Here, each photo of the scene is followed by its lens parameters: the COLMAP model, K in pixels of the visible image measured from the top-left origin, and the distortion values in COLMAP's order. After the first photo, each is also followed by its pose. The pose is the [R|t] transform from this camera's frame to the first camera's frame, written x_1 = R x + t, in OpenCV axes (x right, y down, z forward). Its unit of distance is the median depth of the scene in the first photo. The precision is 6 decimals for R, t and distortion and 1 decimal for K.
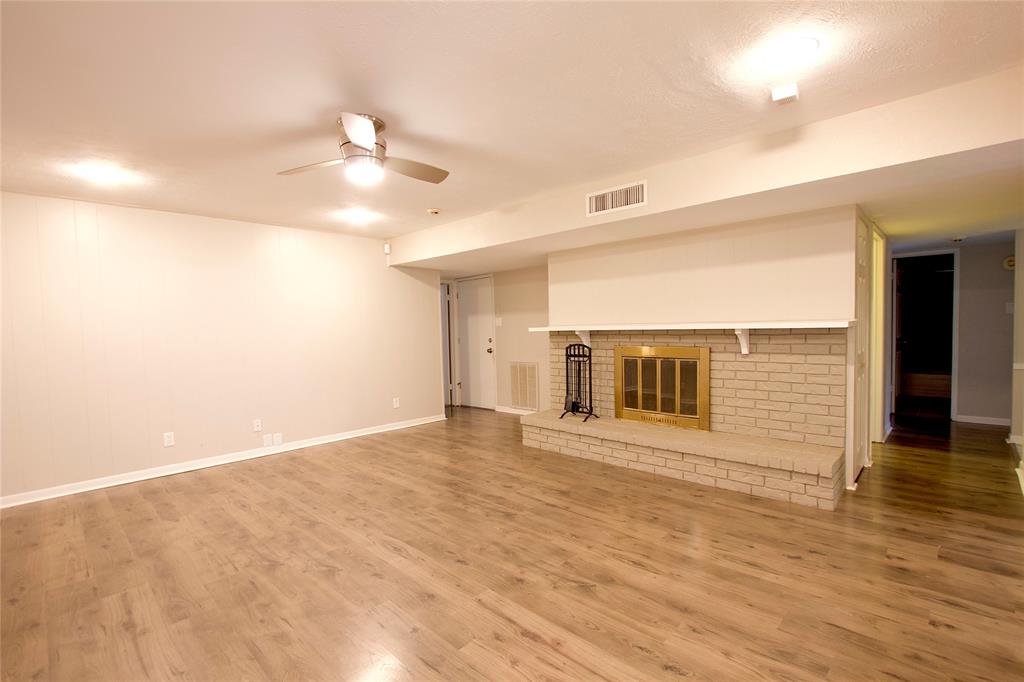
lens RADIAL K [[474.4, 0, 528.9], [0, 474.4, 314.6], [0, 0, 1]] dist [-0.008275, 0.000487]
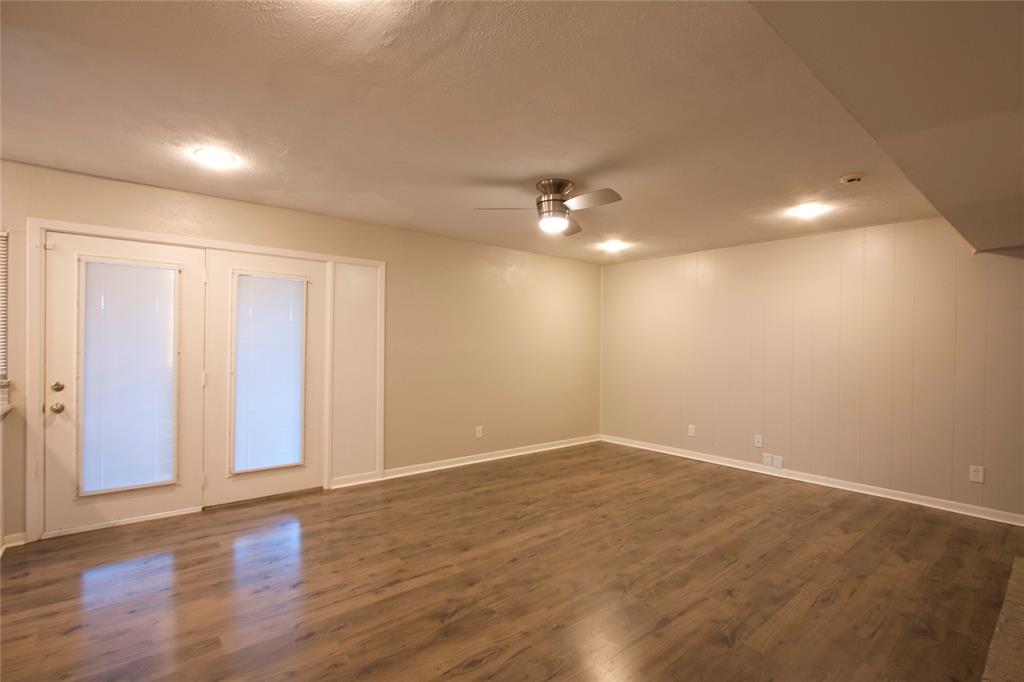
lens RADIAL K [[474.4, 0, 511.9], [0, 474.4, 337.5], [0, 0, 1]] dist [-0.008275, 0.000487]
pose [[-0.134576, 0.011191, -0.990840, 0.755635], [0.019238, 0.999777, 0.008679, -0.017744], [0.990717, -0.017894, -0.134761, 0.893138]]
